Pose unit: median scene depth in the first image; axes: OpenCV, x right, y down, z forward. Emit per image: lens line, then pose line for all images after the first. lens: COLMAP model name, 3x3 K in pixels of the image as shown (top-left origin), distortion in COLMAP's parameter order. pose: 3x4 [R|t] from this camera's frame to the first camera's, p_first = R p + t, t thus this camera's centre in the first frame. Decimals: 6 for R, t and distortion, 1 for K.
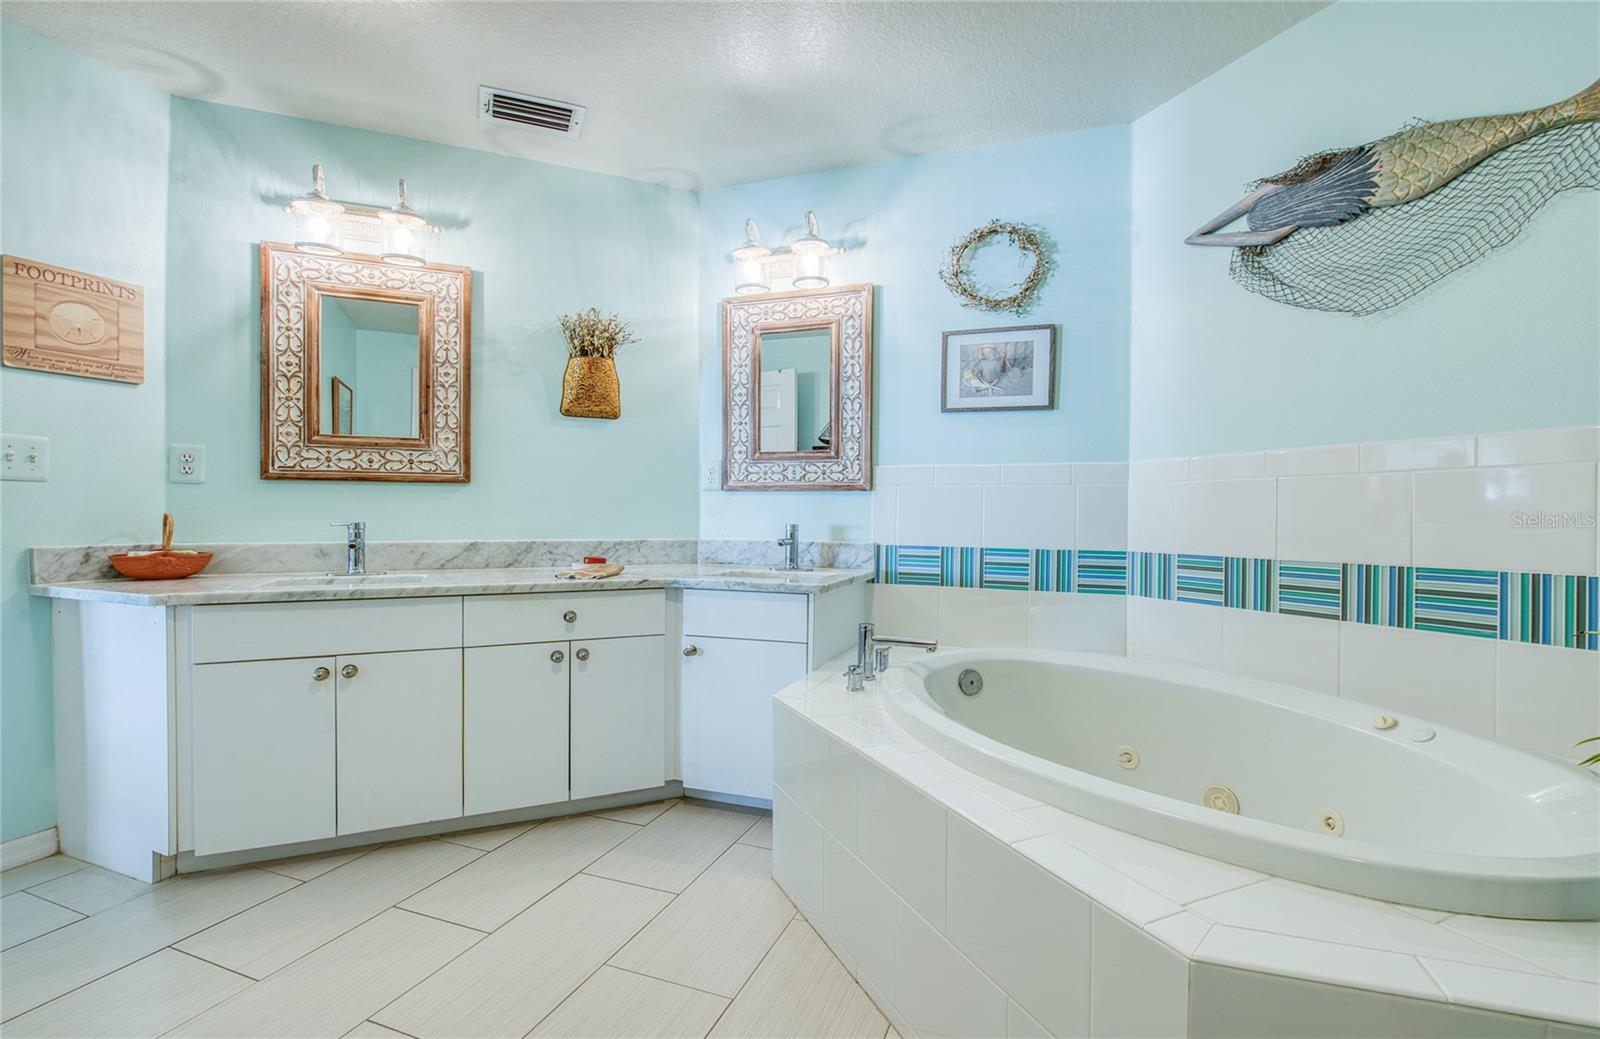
lens RADIAL K [[729.8, 0, 806.5], [0, 729.8, 521.3], [0, 0, 1]] dist [-0.003135, -0.000528]
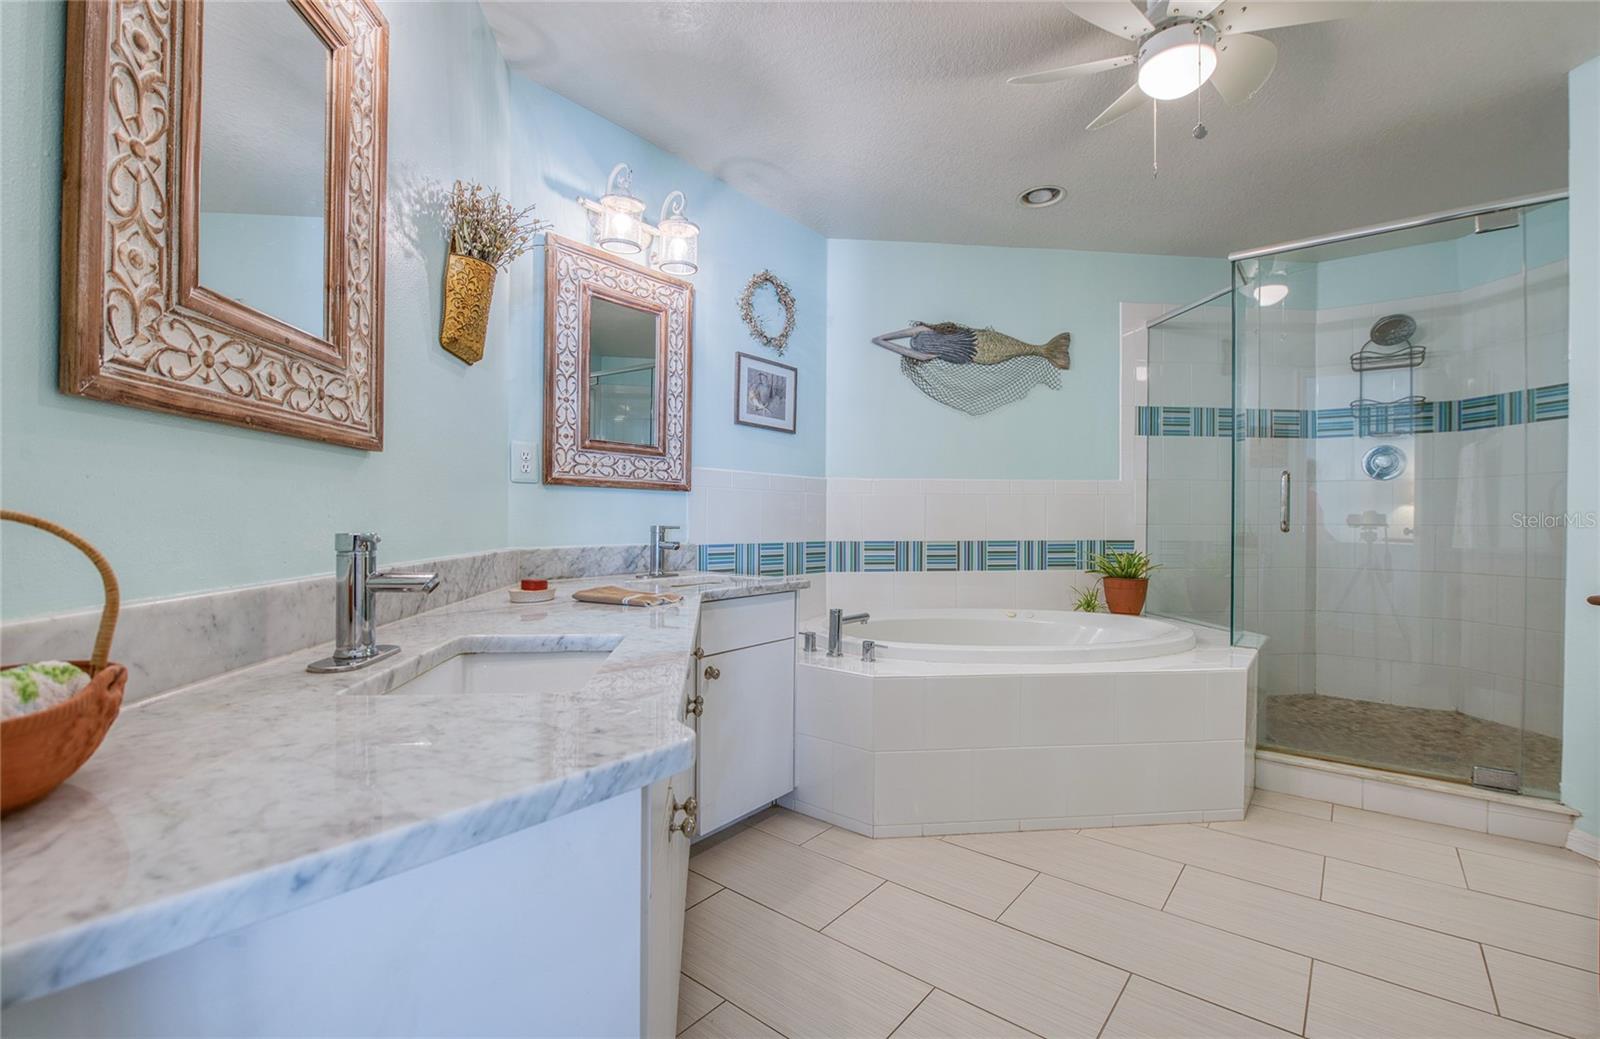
lens RADIAL K [[729.8, 0, 806.5], [0, 729.8, 521.3], [0, 0, 1]] dist [-0.003135, -0.000528]
pose [[0.291308, -0.007758, 0.956598, -0.905411], [0.007425, 0.999955, 0.005849, -0.006114], [-0.956601, 0.005399, 0.291352, 0.612535]]
